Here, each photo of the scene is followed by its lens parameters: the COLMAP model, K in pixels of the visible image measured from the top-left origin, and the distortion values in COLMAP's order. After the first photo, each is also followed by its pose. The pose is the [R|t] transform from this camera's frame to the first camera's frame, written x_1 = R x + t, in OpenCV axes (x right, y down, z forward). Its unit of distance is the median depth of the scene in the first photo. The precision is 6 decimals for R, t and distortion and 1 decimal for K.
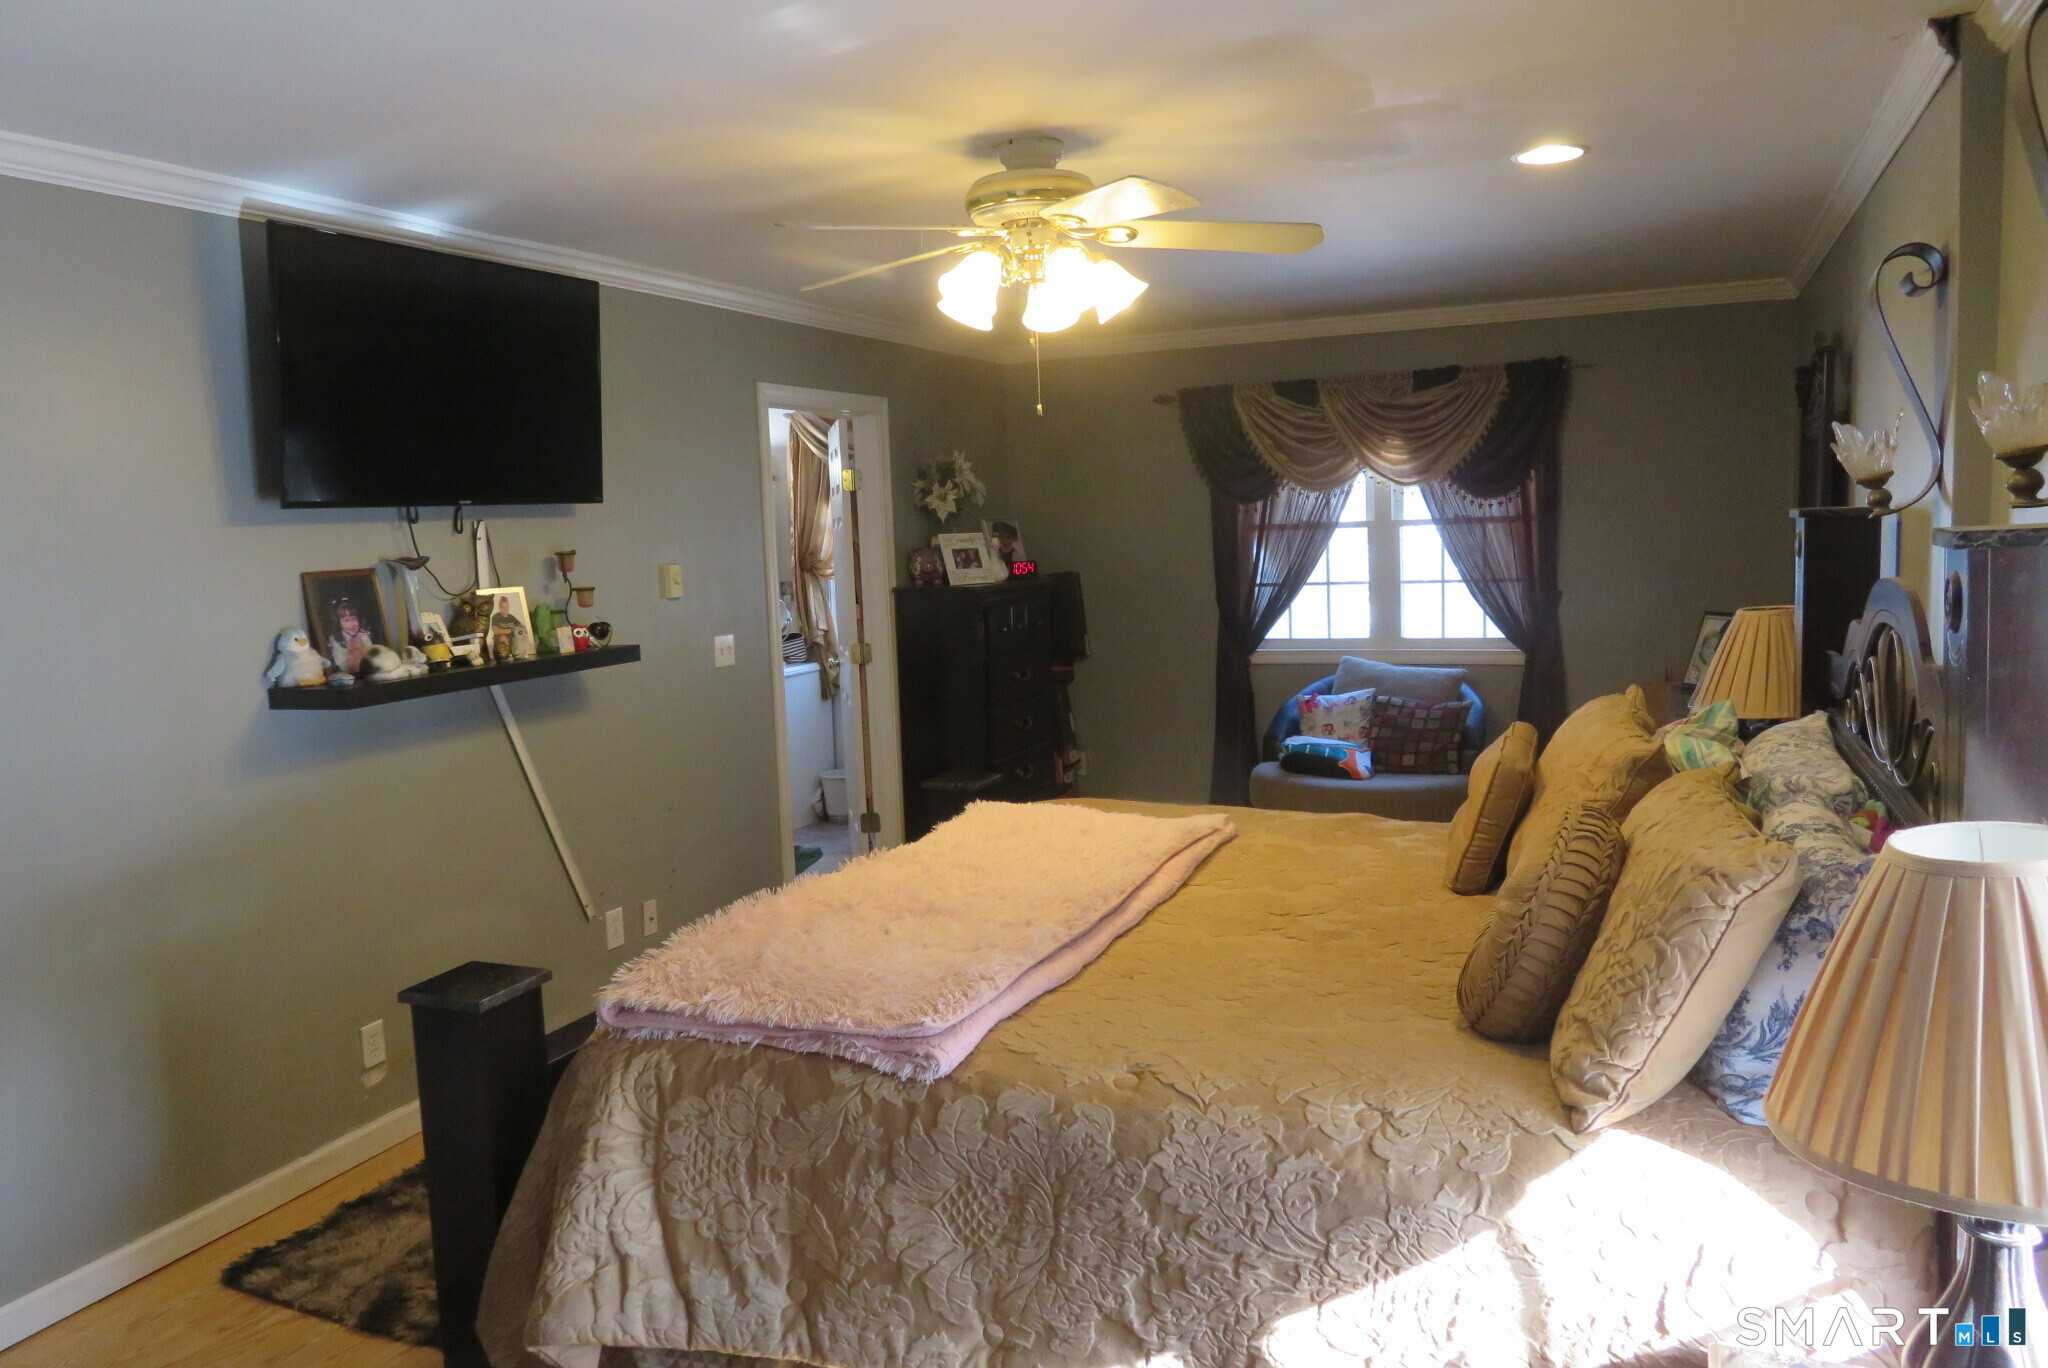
lens RADIAL K [[1467.2, 0, 1017.9], [0, 1467.2, 679.2], [0, 0, 1]] dist [-0.011955, 0.006251]
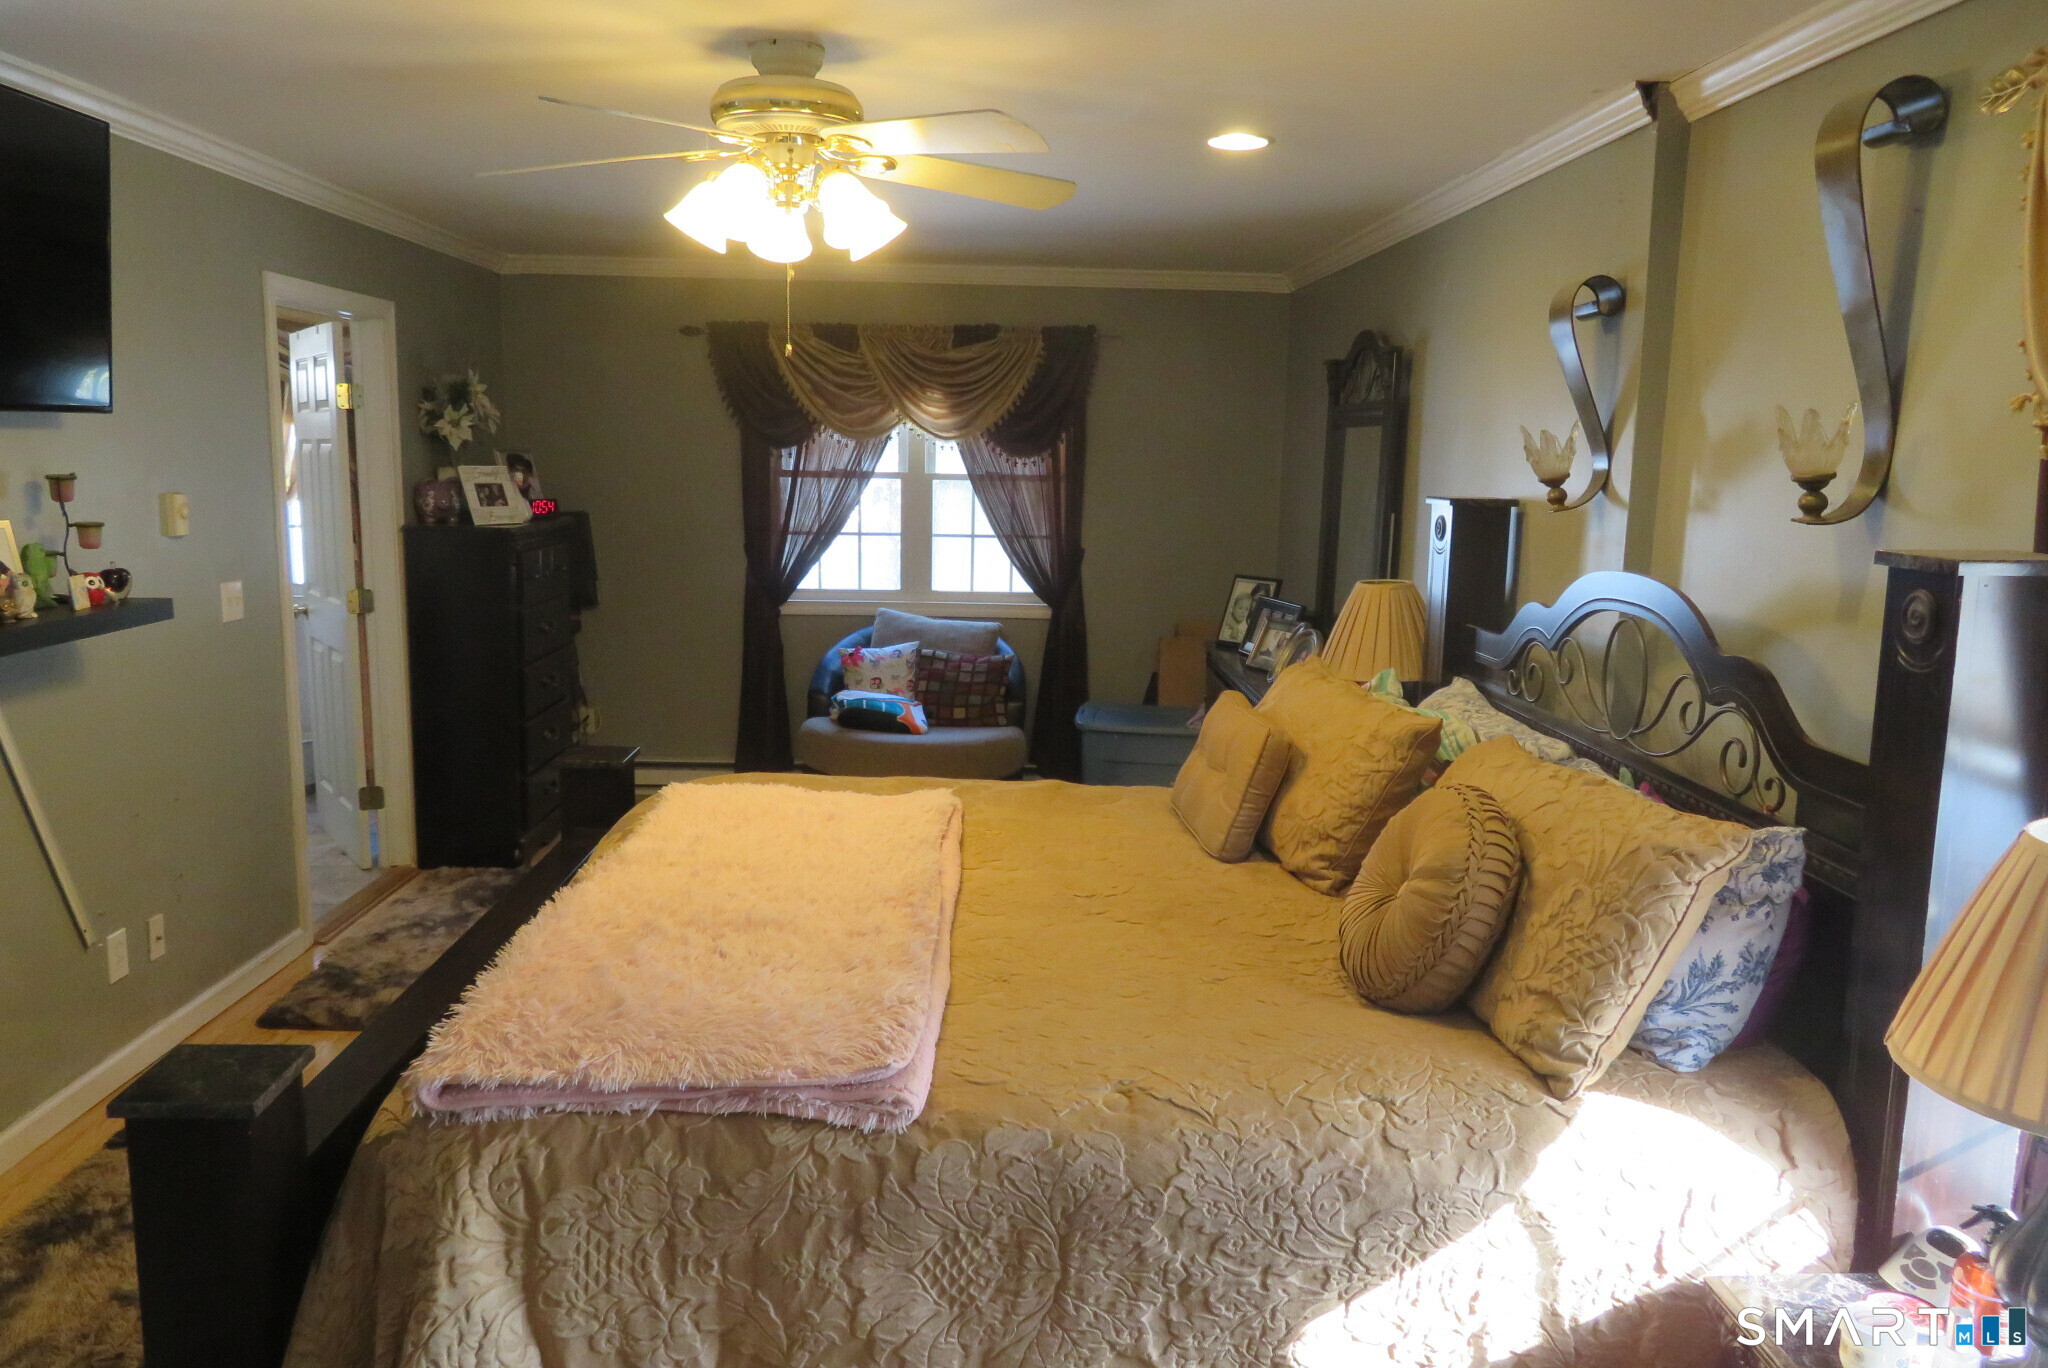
lens RADIAL K [[1467.2, 0, 1025.1], [0, 1467.2, 680.3], [0, 0, 1]] dist [-0.011955, 0.006251]
pose [[0.902480, -0.011768, 0.430571, -0.340459], [-0.007774, 0.999019, 0.043599, -0.031995], [-0.430661, -0.042694, 0.901503, 0.171405]]
